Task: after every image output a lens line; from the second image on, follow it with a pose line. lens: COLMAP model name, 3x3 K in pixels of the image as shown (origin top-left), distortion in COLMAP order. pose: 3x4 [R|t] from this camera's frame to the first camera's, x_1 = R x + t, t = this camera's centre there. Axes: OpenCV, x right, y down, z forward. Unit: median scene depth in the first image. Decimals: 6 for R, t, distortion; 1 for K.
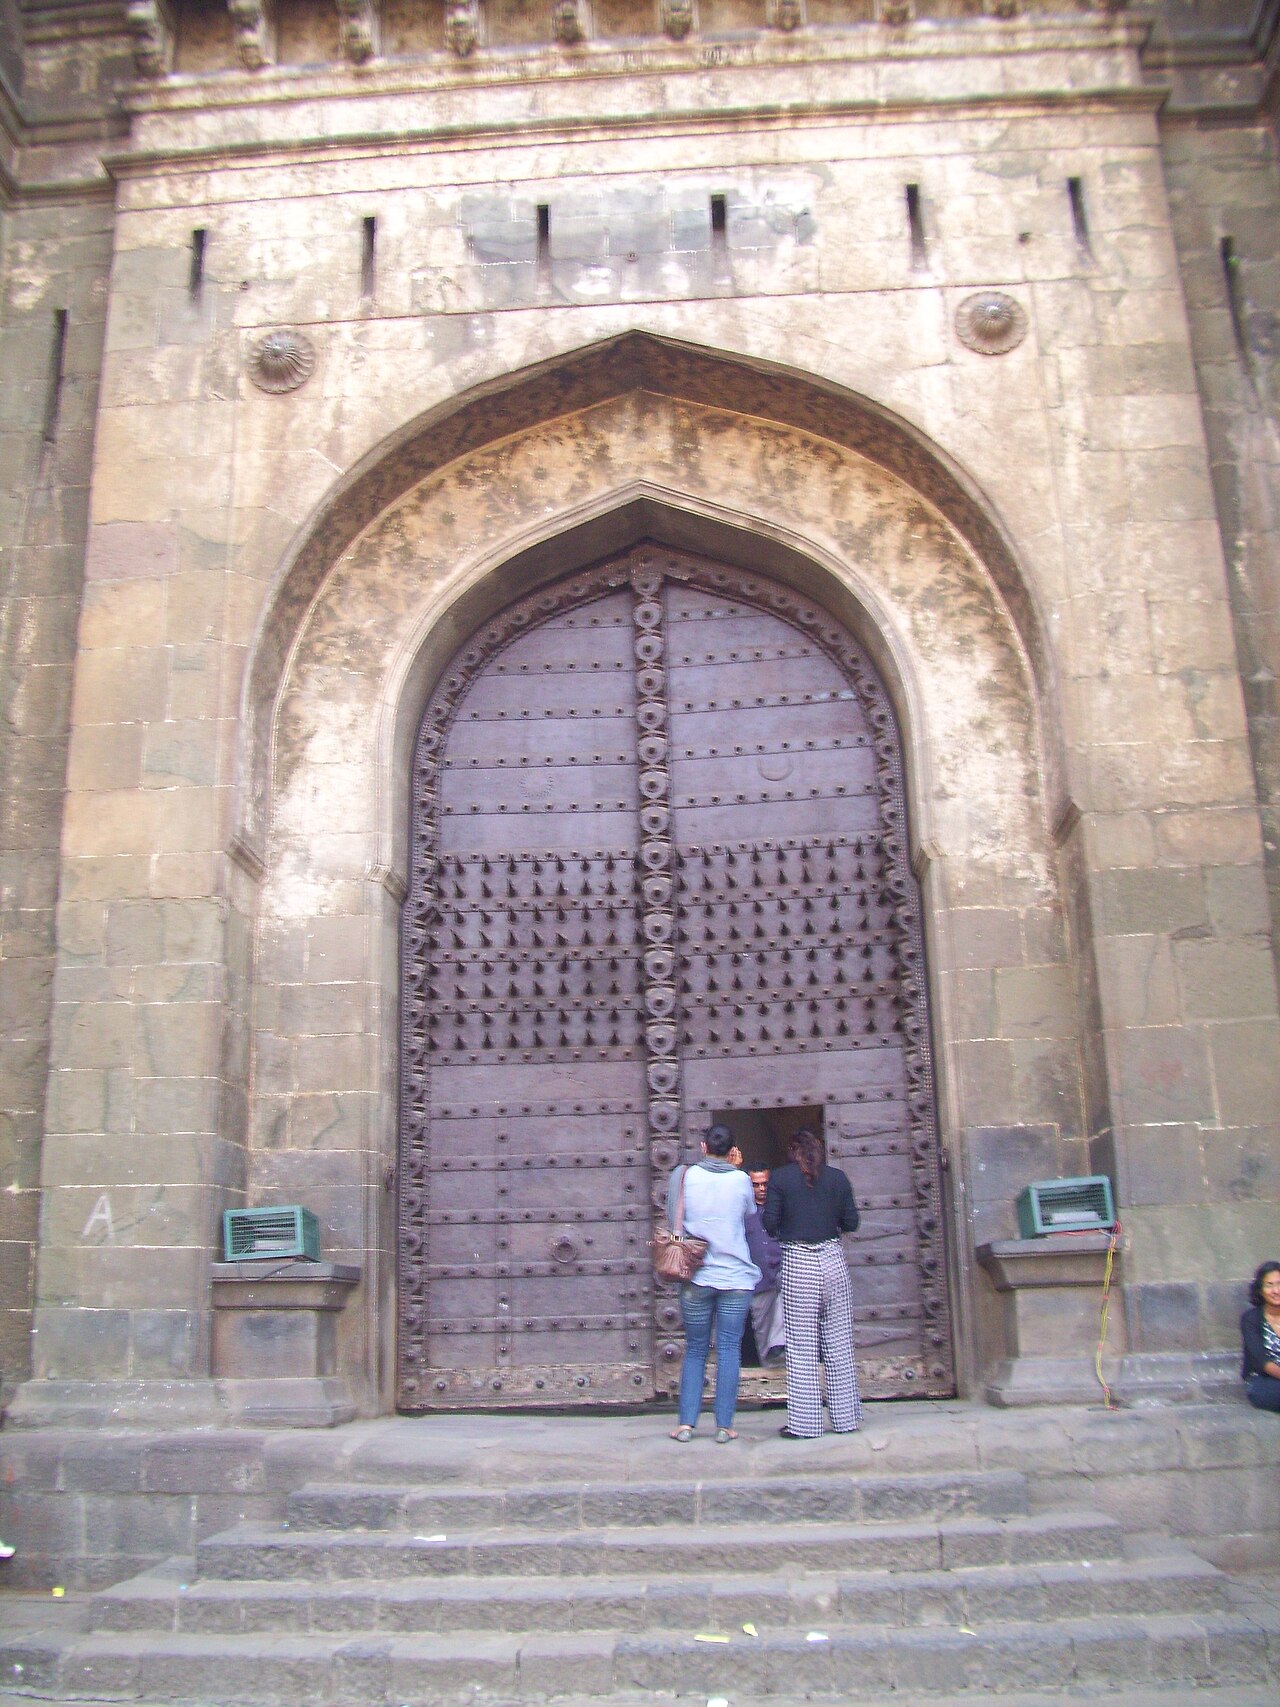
lens RADIAL K [[1659.3, 0, 643.6], [0, 1659.3, 877.9], [0, 0, 1]] dist [-0.117564, 0.036694]
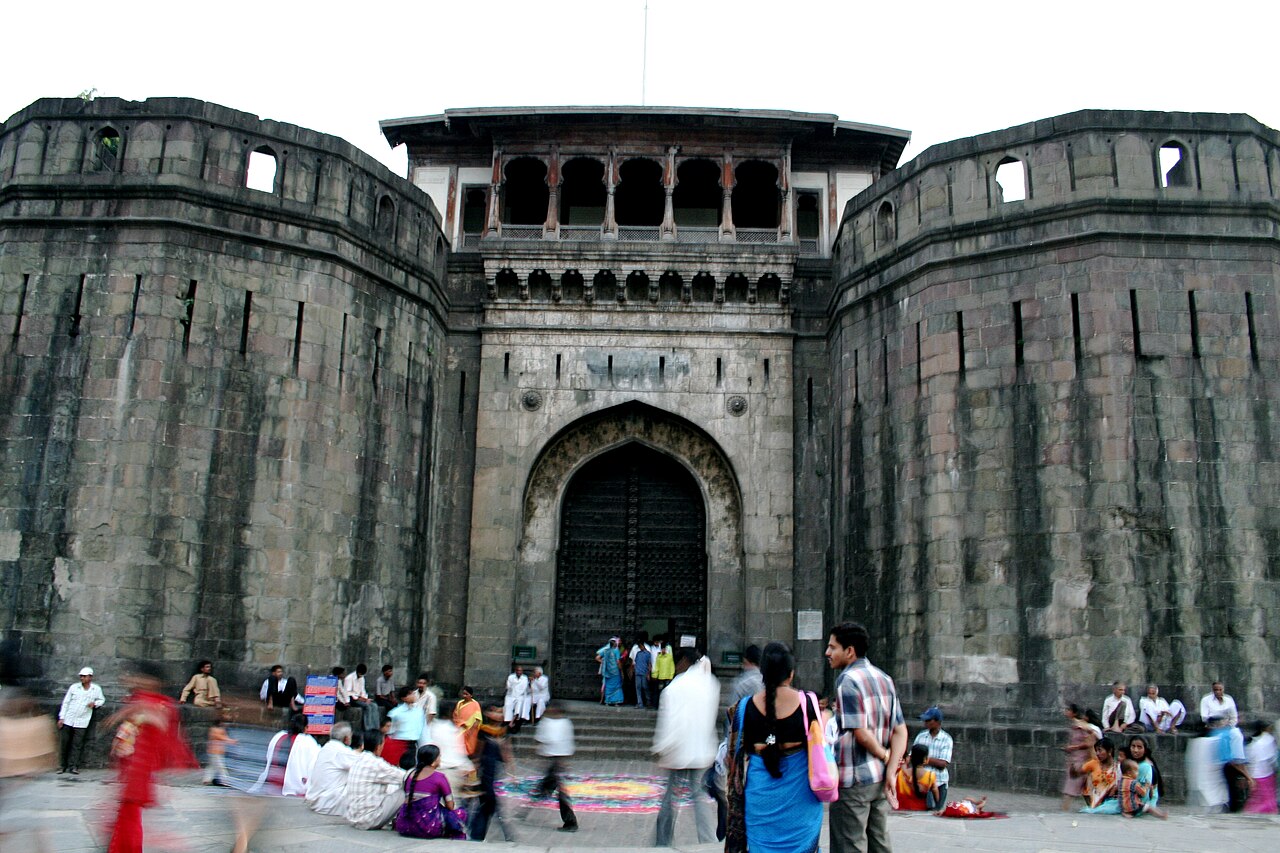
lens RADIAL K [[1100.5, 0, 637.7], [0, 1100.5, 443.6], [0, 0, 1]] dist [-0.161560, 0.003516]
pose [[0.997871, 0.058556, 0.028721, -0.060754], [-0.060829, 0.994439, 0.085973, -0.433176], [-0.023527, -0.087537, 0.995883, -1.305425]]
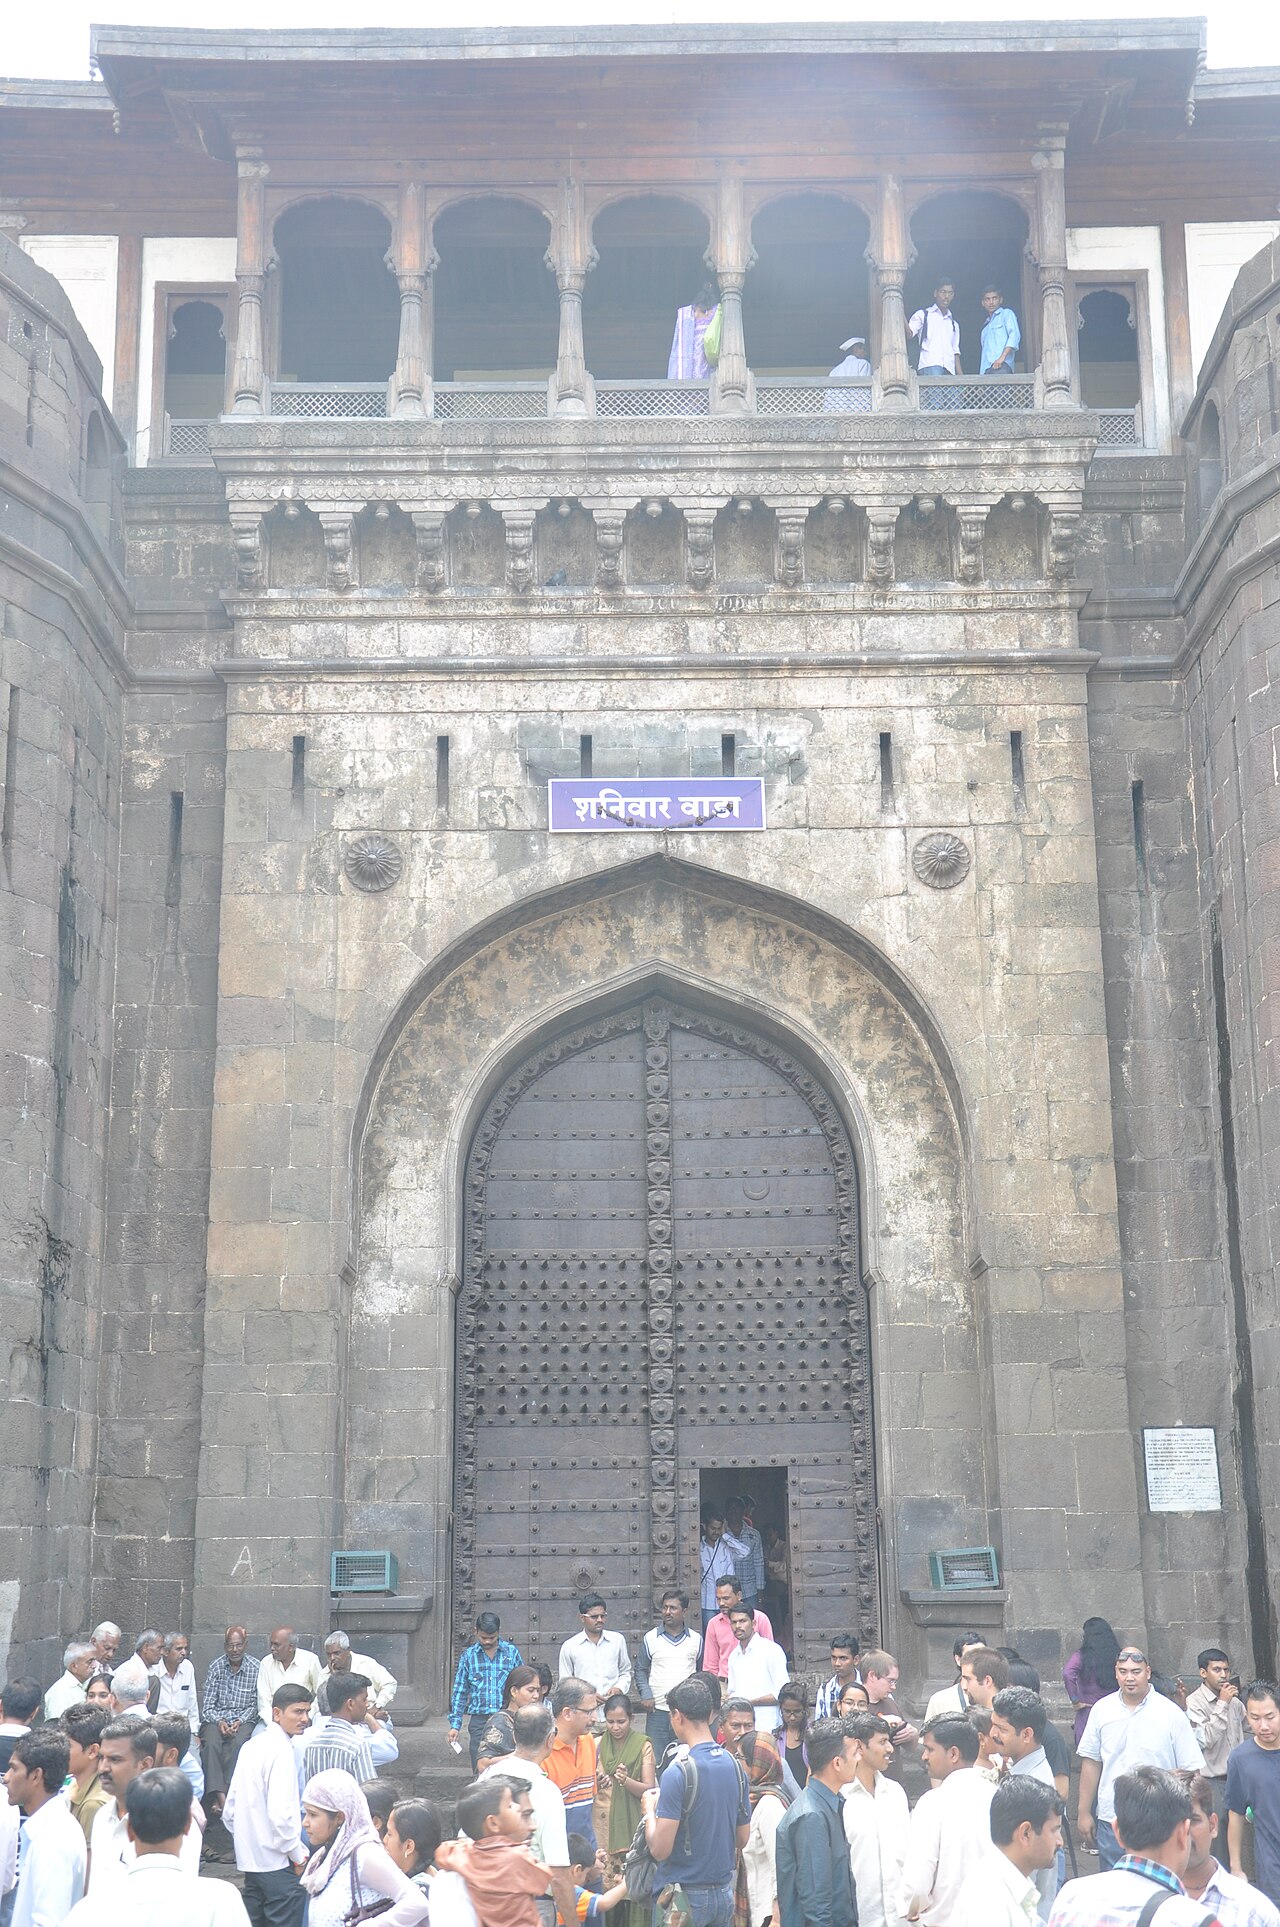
lens RADIAL K [[2273.7, 0, 644.8], [0, 2273.7, 995.4], [0, 0, 1]] dist [0.015962, 0.349674]
pose [[0.998048, 0.029202, 0.055197, -0.107412], [-0.031026, 0.998991, 0.032485, -0.275658], [-0.054193, -0.034134, 0.997947, -0.728607]]
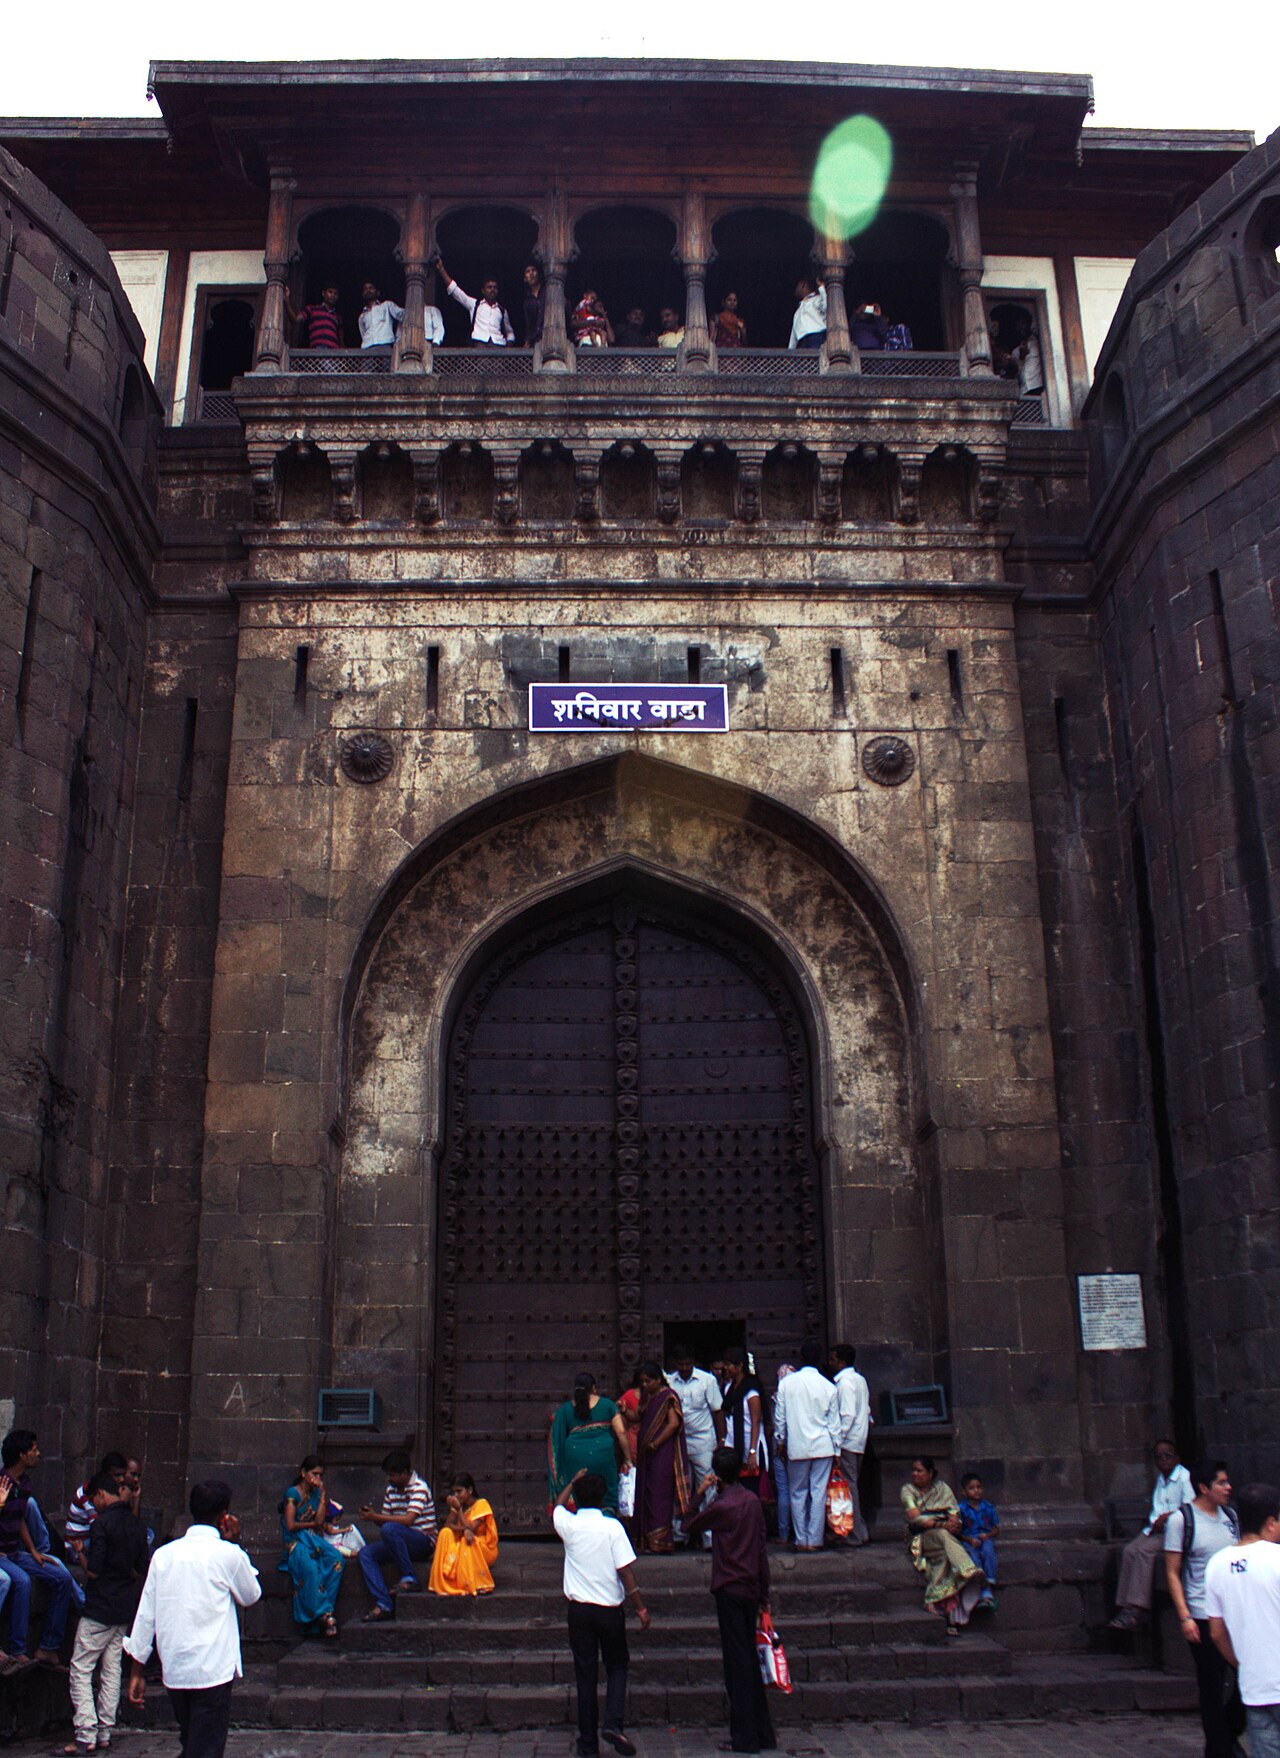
lens RADIAL K [[1629.5, 0, 632.7], [0, 1629.5, 977.8], [0, 0, 1]] dist [-0.170497, 0.172591]
pose [[0.996106, 0.039134, 0.079006, -0.101036], [-0.038100, 0.999168, -0.014556, -0.123062], [-0.079510, 0.011489, 0.996768, -0.339055]]
